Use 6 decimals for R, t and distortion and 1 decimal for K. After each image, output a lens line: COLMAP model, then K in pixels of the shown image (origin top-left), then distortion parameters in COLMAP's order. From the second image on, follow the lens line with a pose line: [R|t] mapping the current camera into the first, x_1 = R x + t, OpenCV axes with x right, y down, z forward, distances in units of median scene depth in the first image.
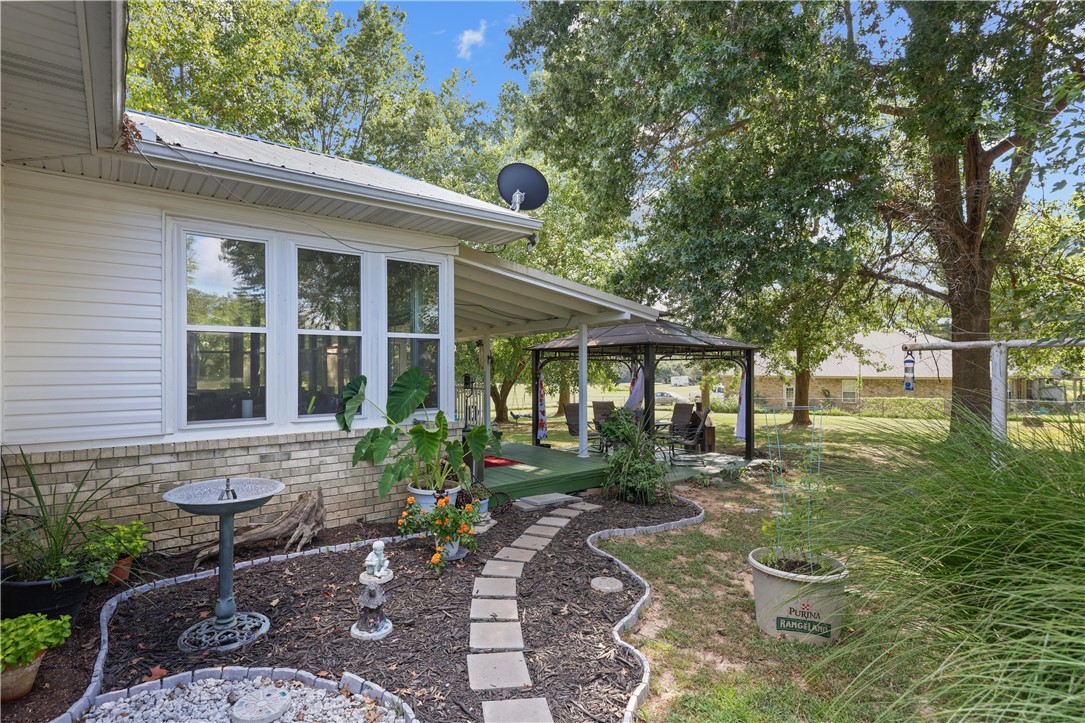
lens RADIAL K [[523.4, 0, 544.7], [0, 523.4, 366.7], [0, 0, 1]] dist [-0.002397, 0.000194]
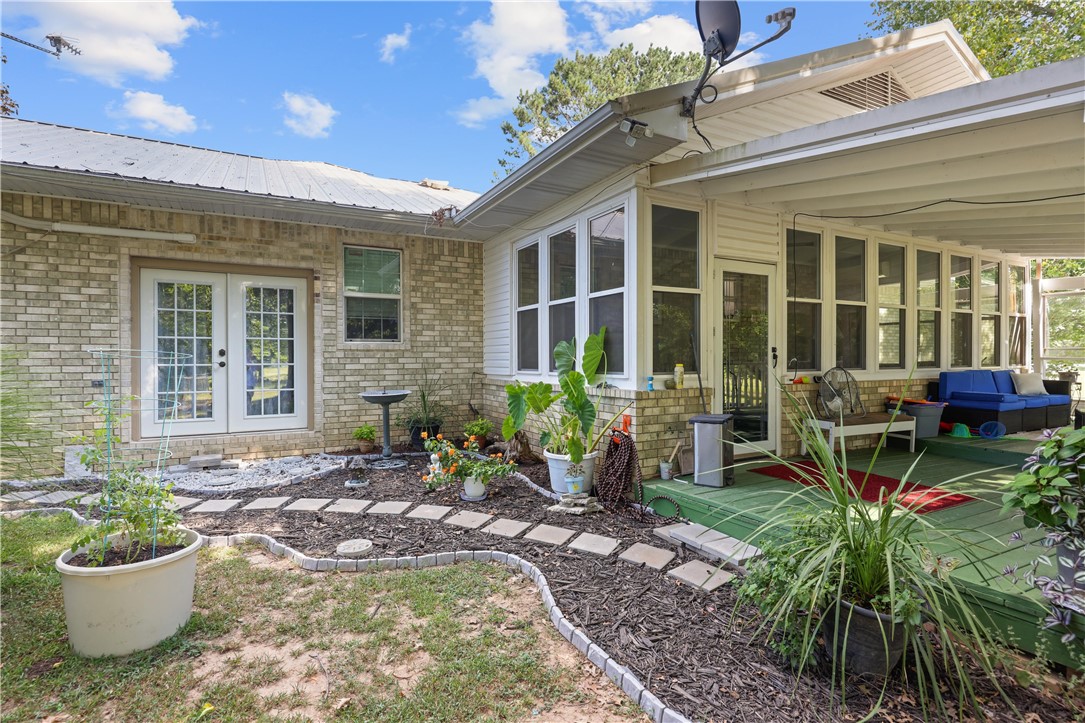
lens RADIAL K [[523.4, 0, 542.0], [0, 523.4, 362.1], [0, 0, 1]] dist [-0.002397, 0.000194]
pose [[-0.164079, 0.012481, -0.986368, 0.679677], [0.008136, 0.999903, 0.011299, 0.051761], [0.986414, -0.006172, -0.164165, 1.024779]]
